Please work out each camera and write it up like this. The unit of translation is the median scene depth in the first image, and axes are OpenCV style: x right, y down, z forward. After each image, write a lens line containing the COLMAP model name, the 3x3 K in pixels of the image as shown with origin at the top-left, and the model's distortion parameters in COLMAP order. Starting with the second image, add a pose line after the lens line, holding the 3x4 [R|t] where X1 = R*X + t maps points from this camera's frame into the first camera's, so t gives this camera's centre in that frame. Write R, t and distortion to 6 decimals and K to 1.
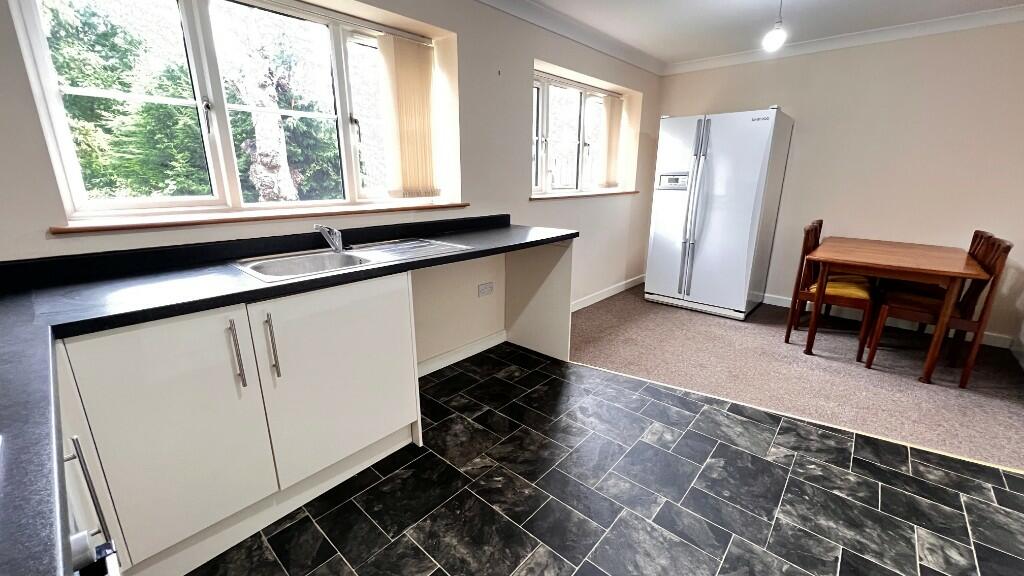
lens RADIAL K [[406.3, 0, 514.3], [0, 406.3, 290.8], [0, 0, 1]] dist [-0.000698, -0.000339]
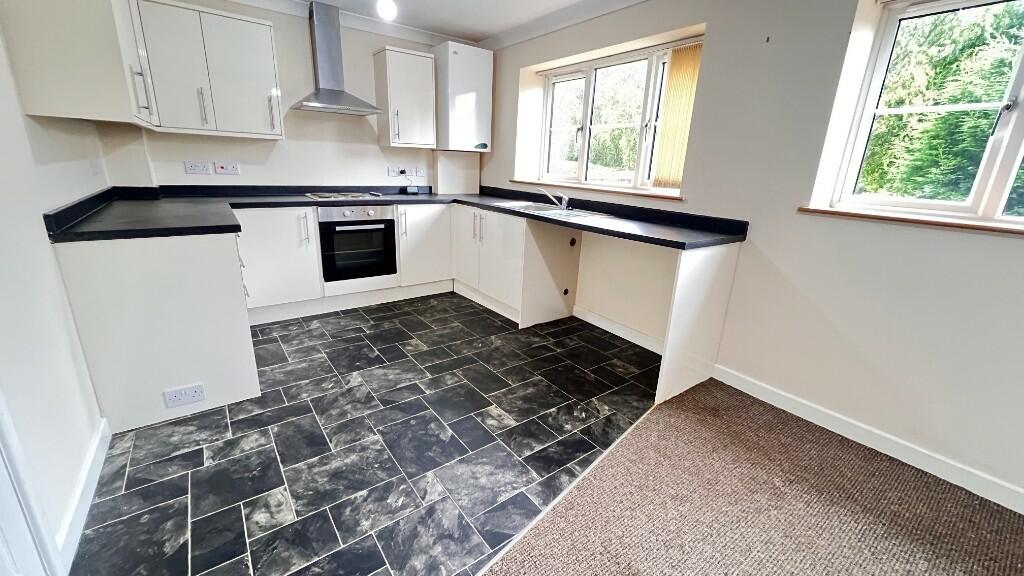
lens RADIAL K [[406.3, 0, 506.7], [0, 406.3, 284.5], [0, 0, 1]] dist [-0.000698, -0.000339]
pose [[-0.207316, 0.269957, -0.940289, 1.468799], [-0.308889, 0.893937, 0.324754, -0.337005], [0.928228, 0.357772, -0.101941, 1.221738]]
